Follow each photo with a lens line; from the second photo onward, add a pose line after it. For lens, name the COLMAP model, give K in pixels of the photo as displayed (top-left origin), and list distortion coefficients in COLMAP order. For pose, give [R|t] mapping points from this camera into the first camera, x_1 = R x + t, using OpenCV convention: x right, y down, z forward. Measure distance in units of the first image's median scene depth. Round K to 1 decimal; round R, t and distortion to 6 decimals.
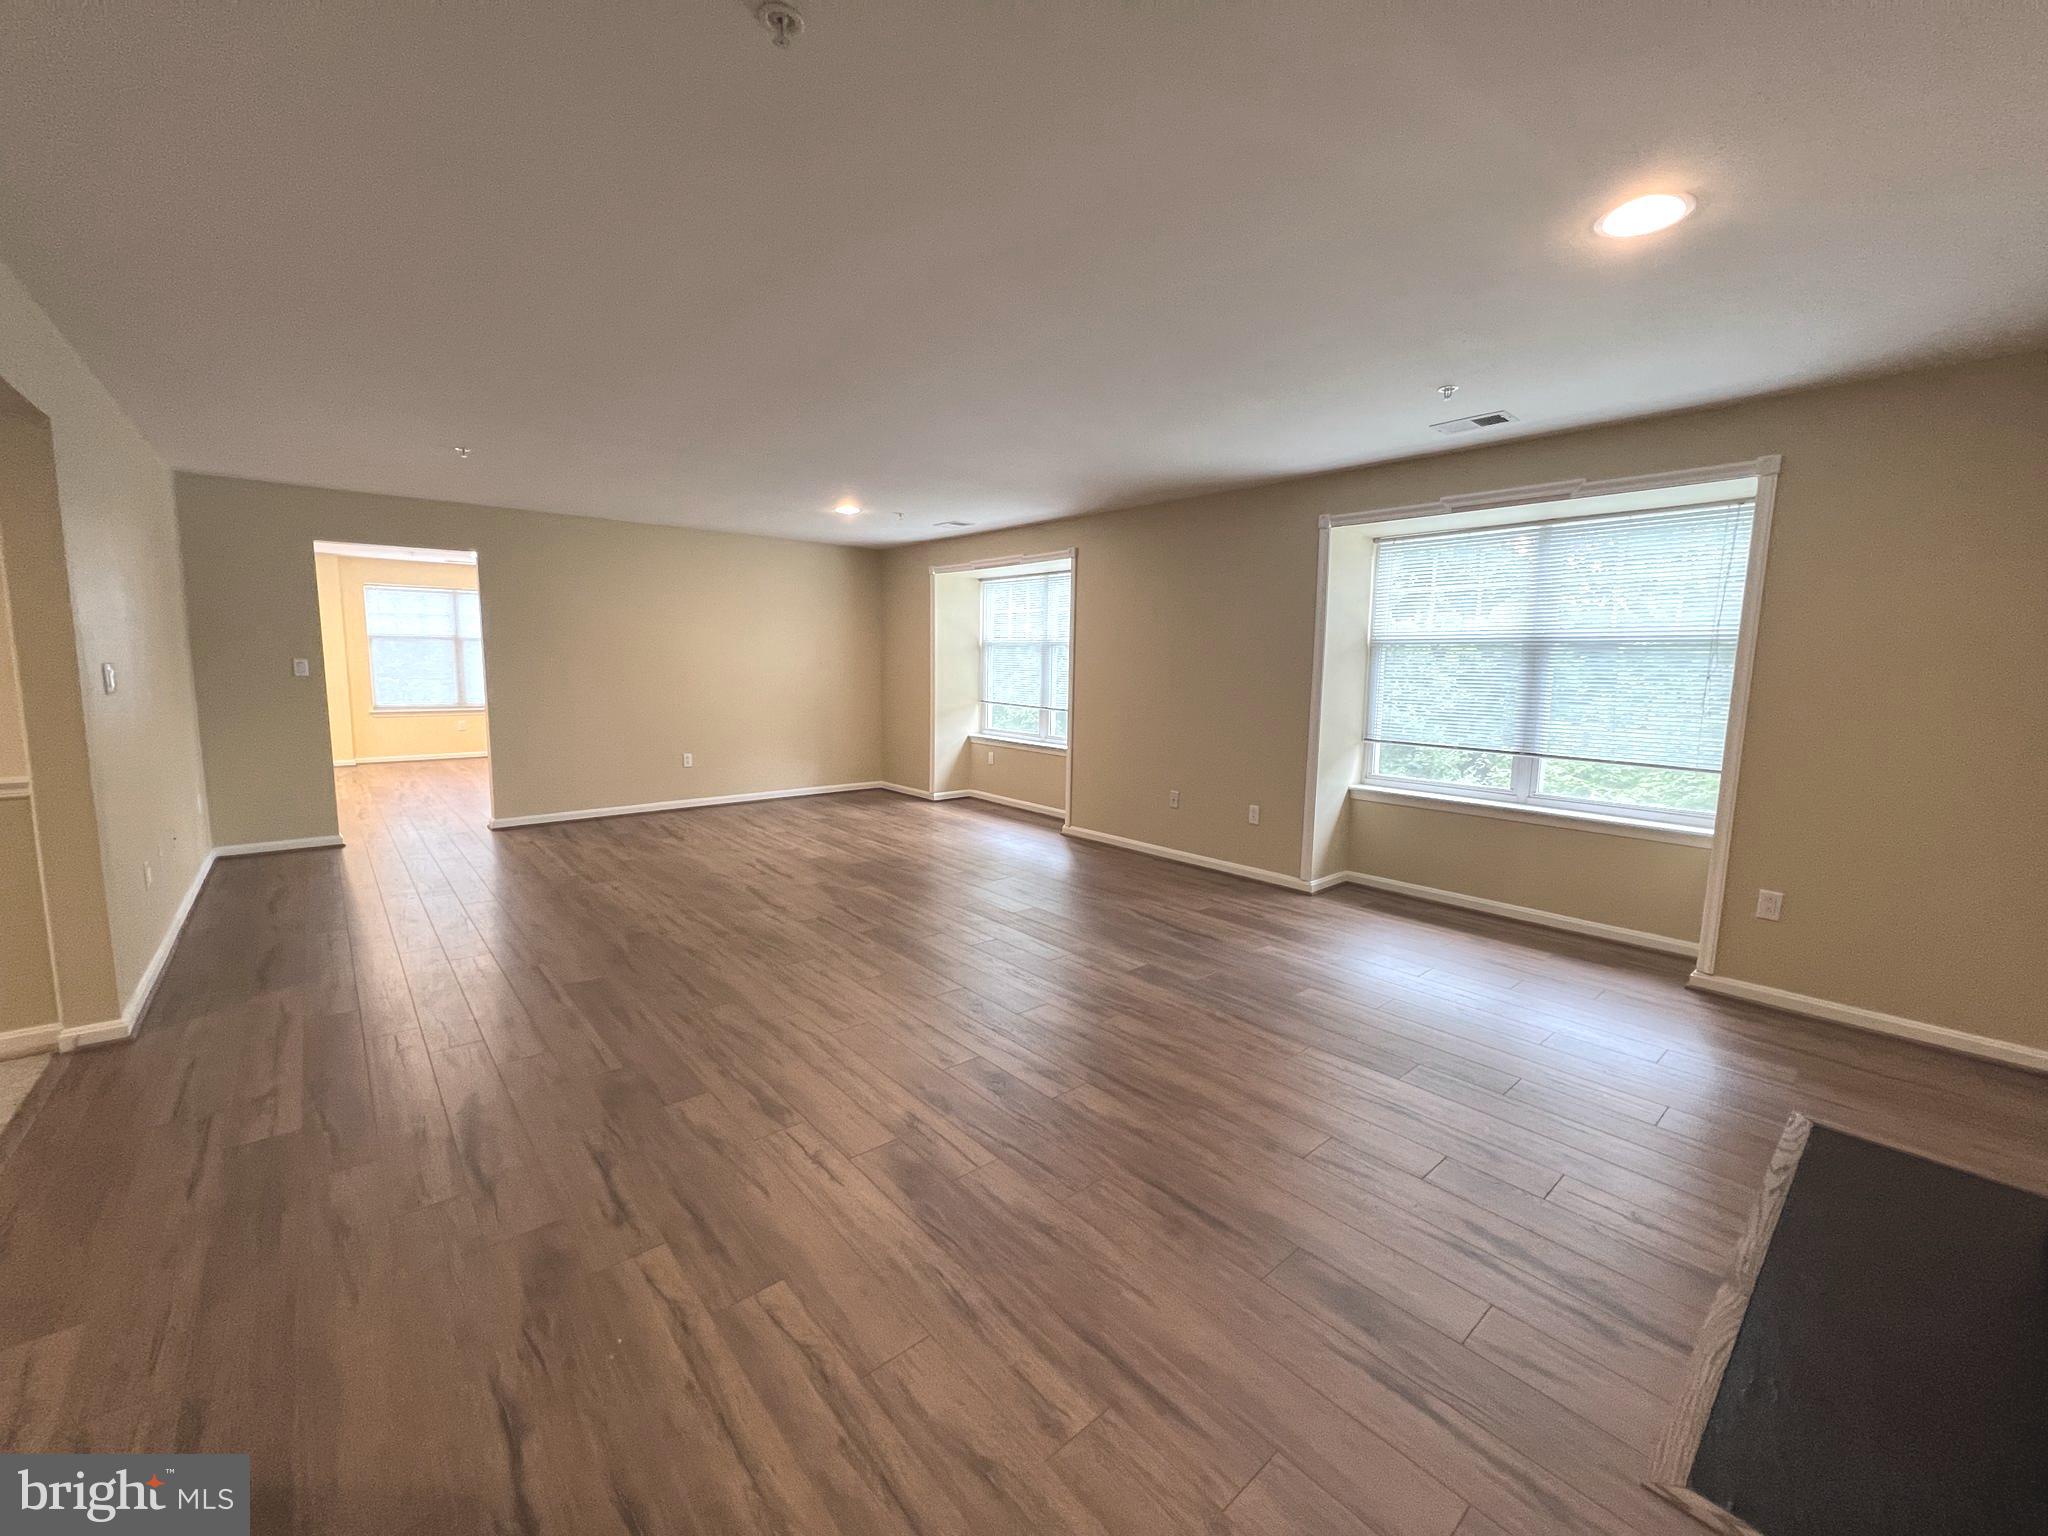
lens RADIAL K [[818.7, 0, 1024.0], [0, 818.7, 768.0], [0, 0, 1]] dist [-0.003720, 0.001102]
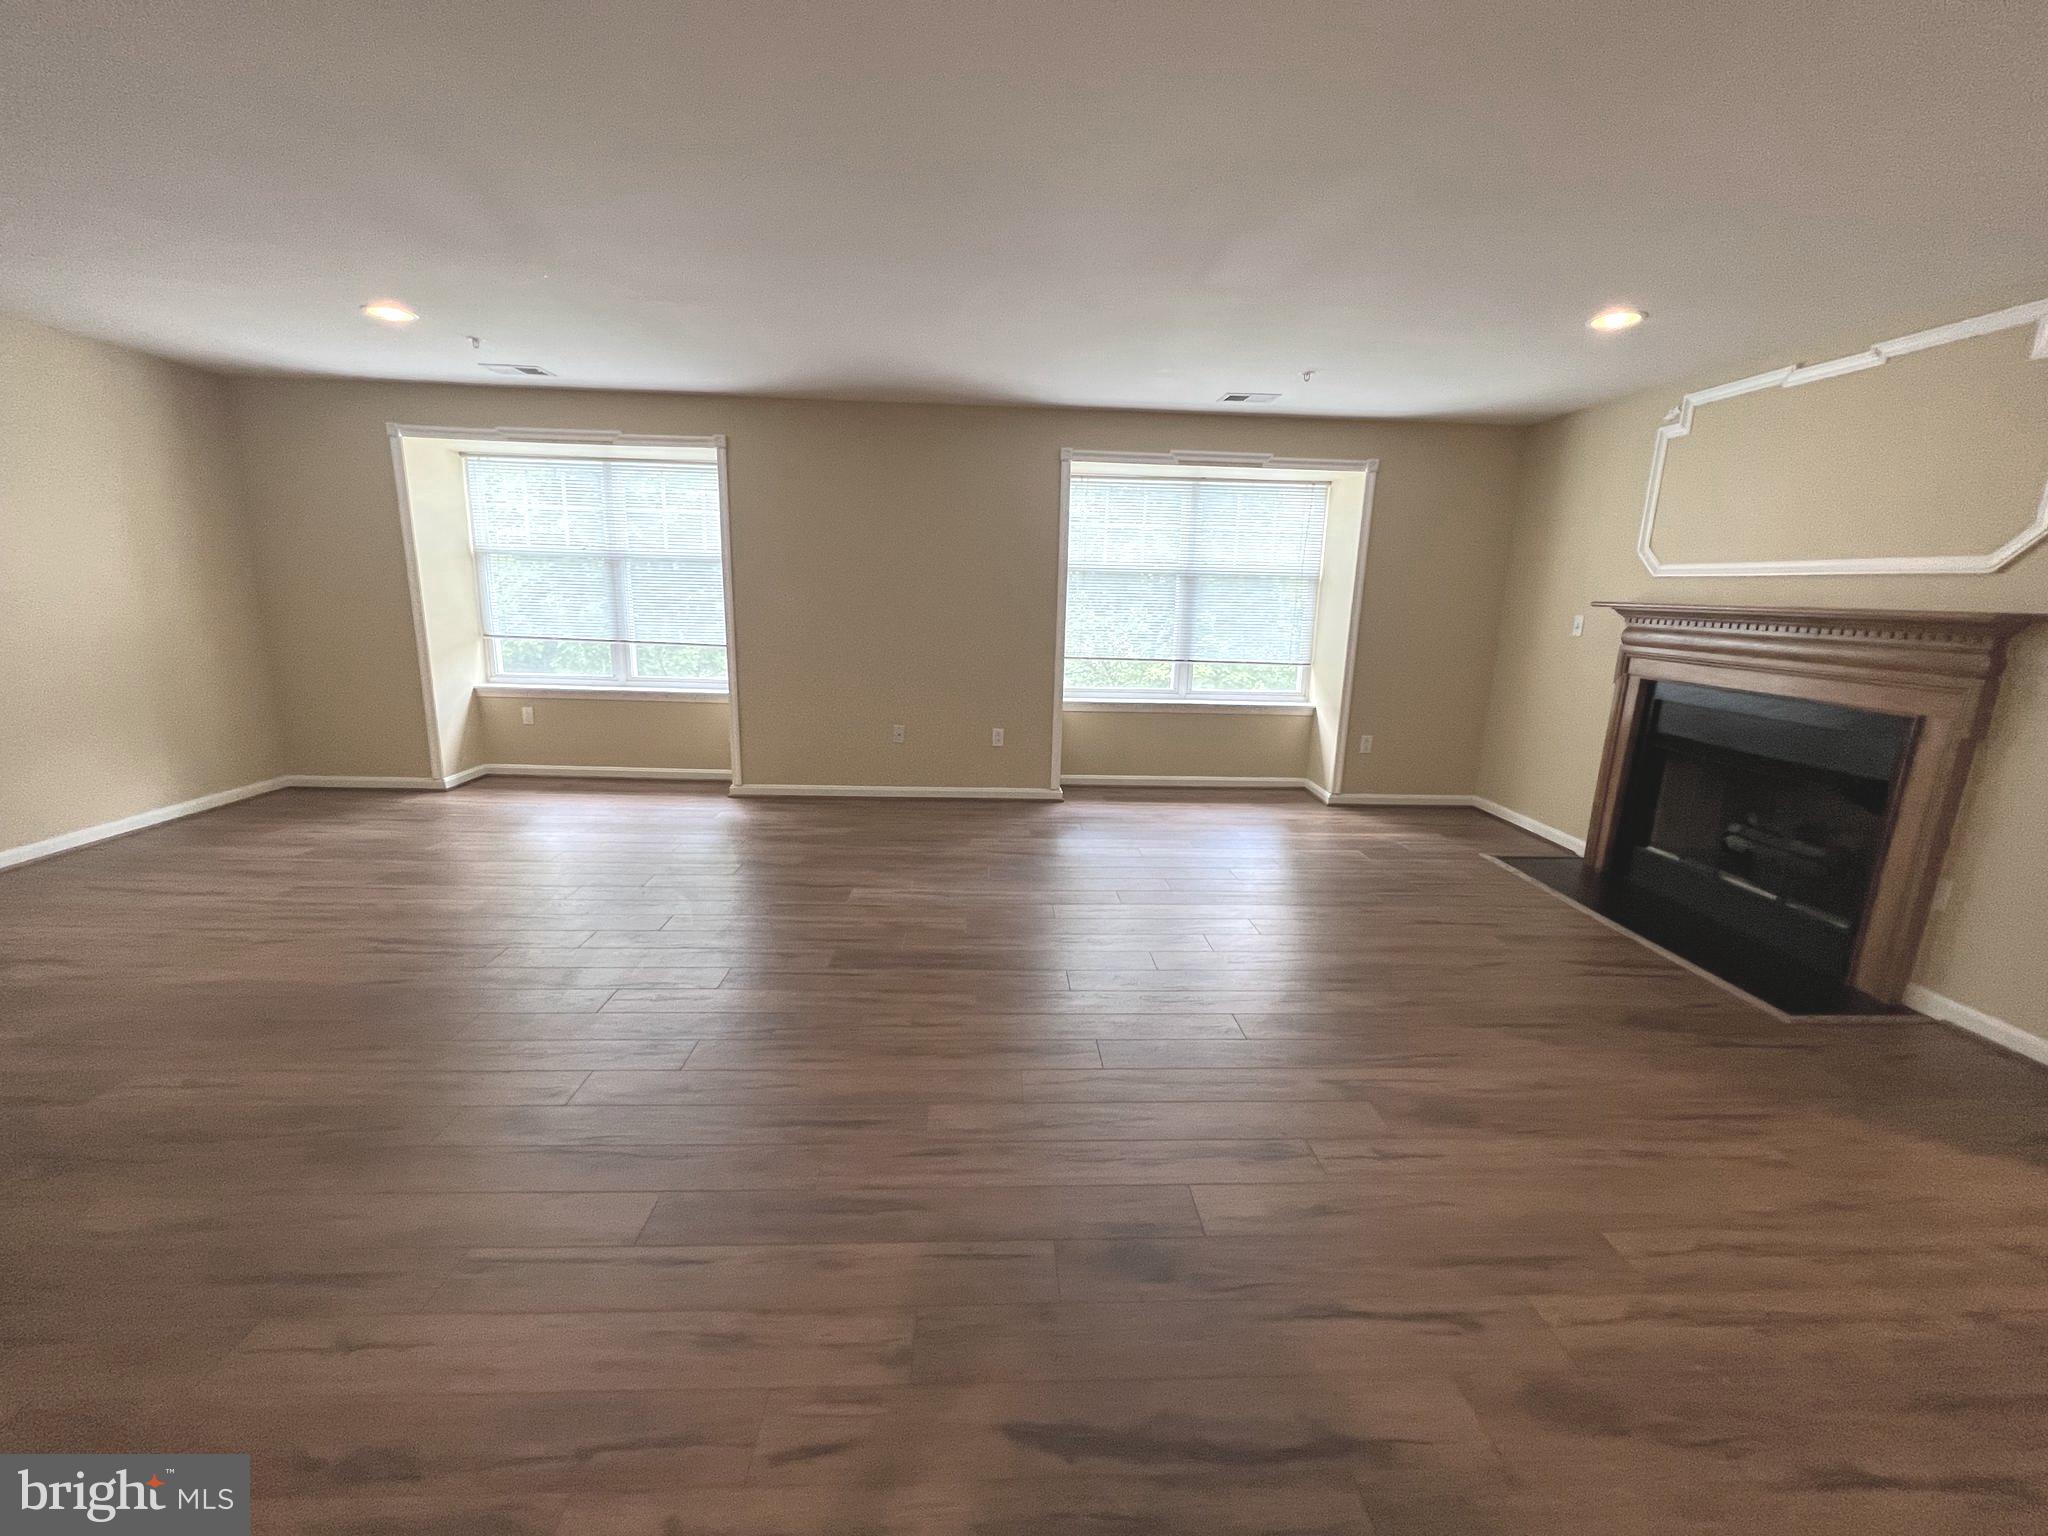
lens RADIAL K [[818.7, 0, 1024.0], [0, 818.7, 768.0], [0, 0, 1]] dist [-0.003720, 0.001102]
pose [[0.619681, -0.166171, 0.767061, -0.496139], [0.084612, 0.985778, 0.145197, -0.051941], [-0.780280, -0.025073, 0.624928, 0.329345]]
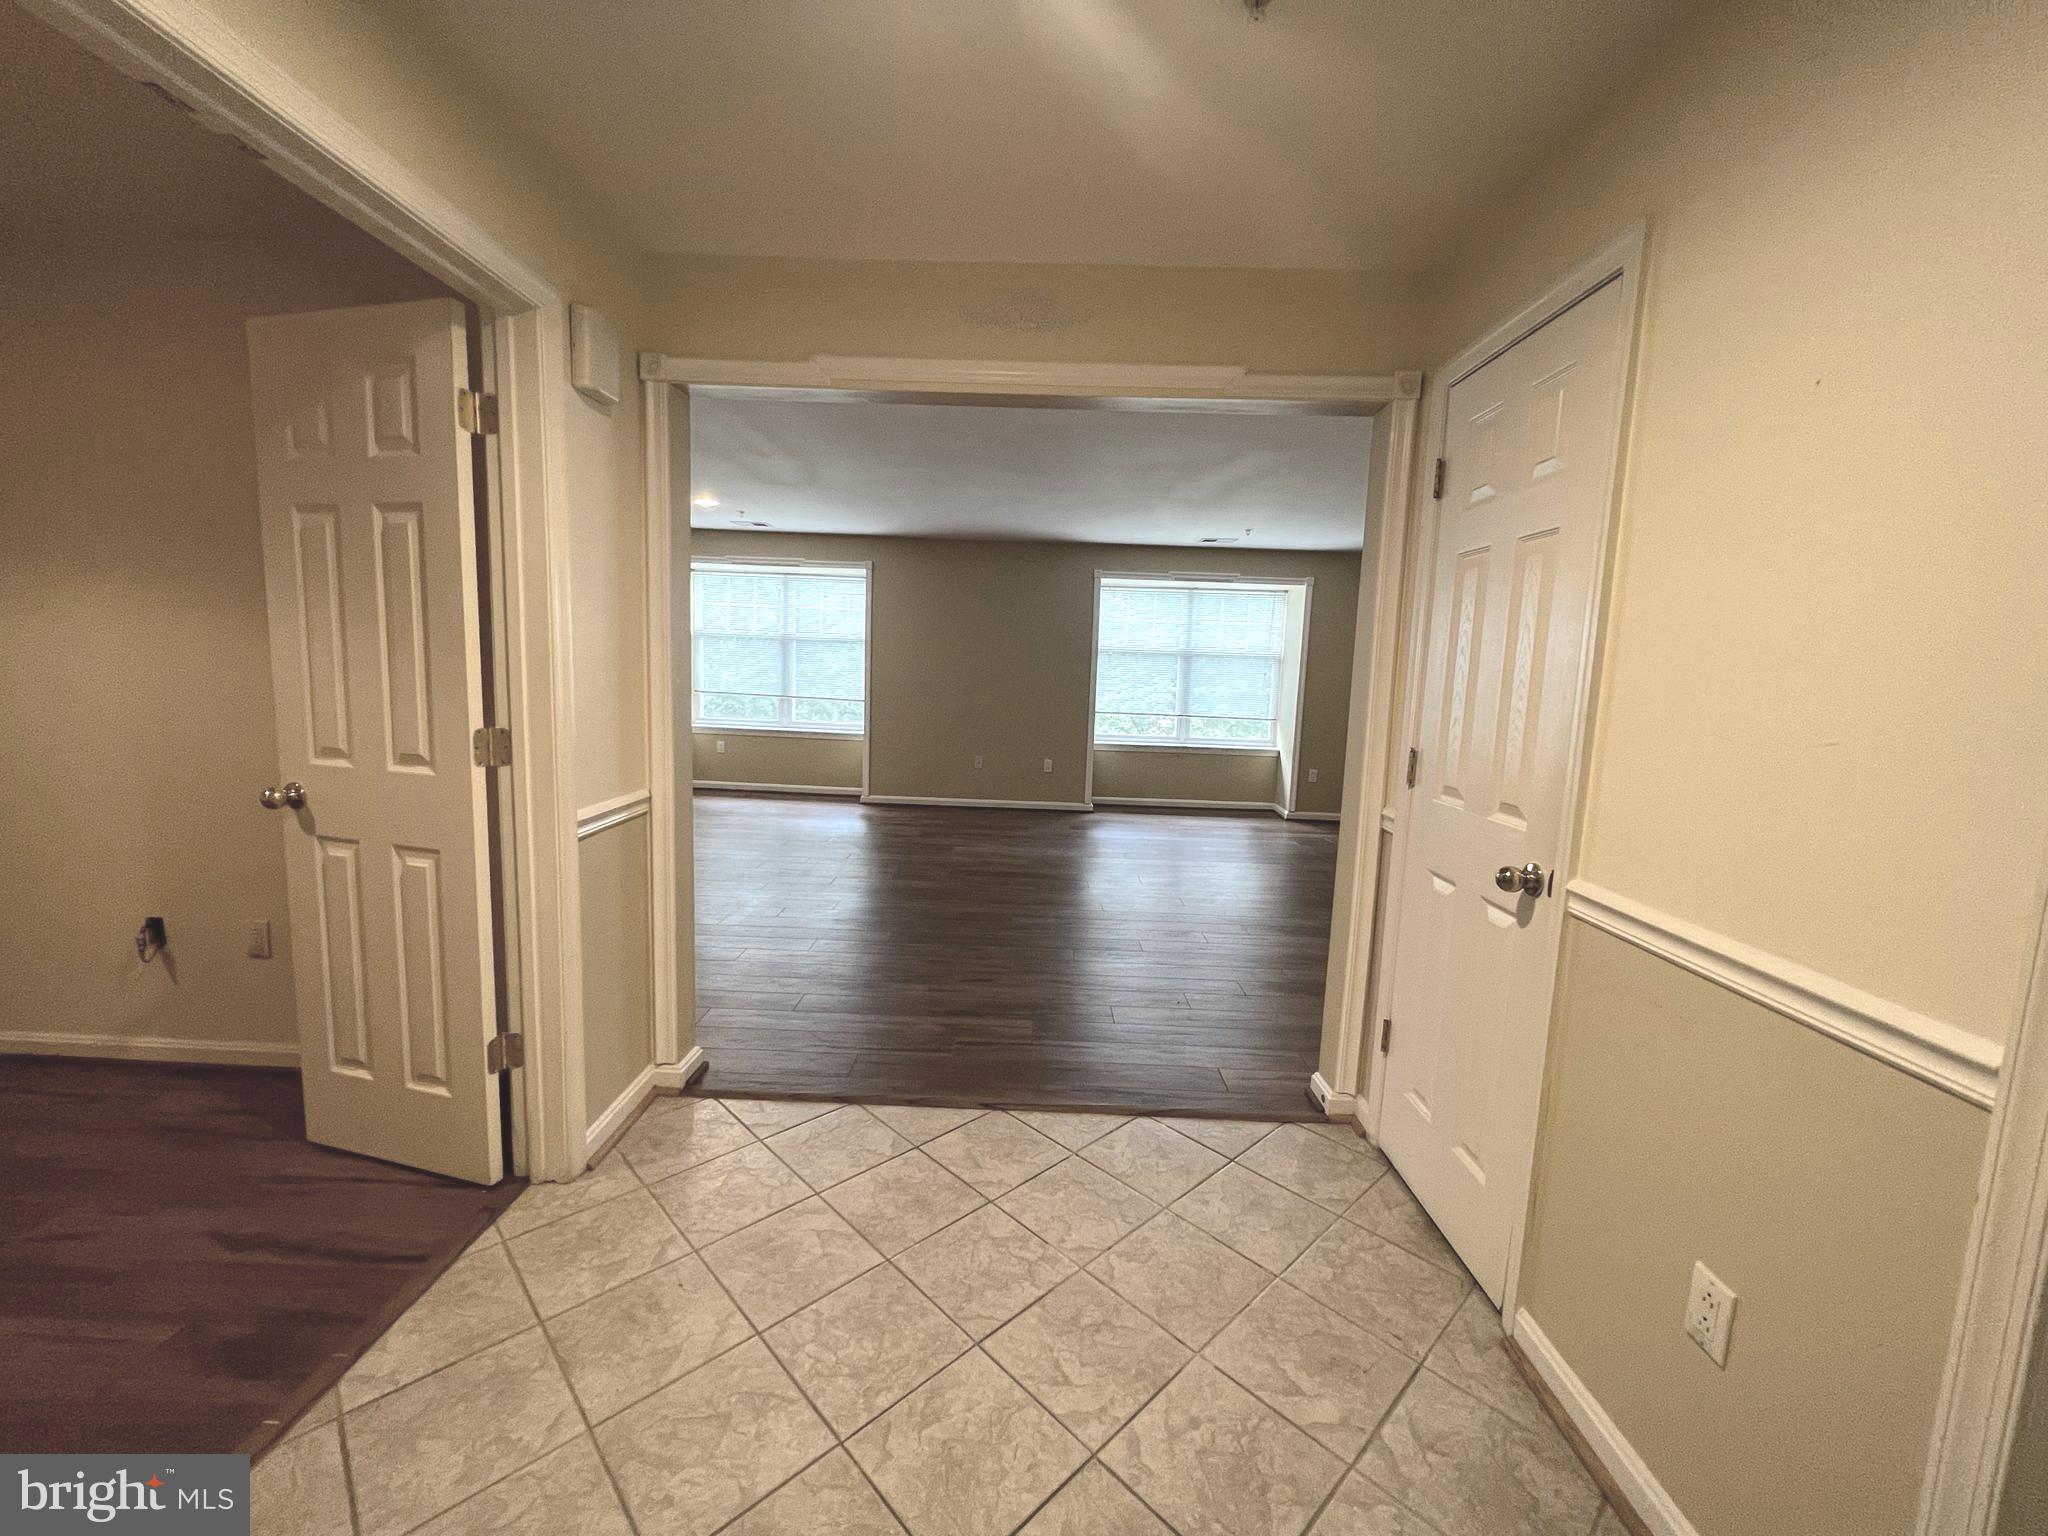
lens RADIAL K [[818.7, 0, 1024.0], [0, 818.7, 768.0], [0, 0, 1]] dist [-0.003720, 0.001102]
pose [[0.664568, -0.082678, 0.742639, -0.836138], [0.070076, 0.996376, 0.048217, -0.012717], [-0.743934, 0.019998, 0.667954, 0.053587]]
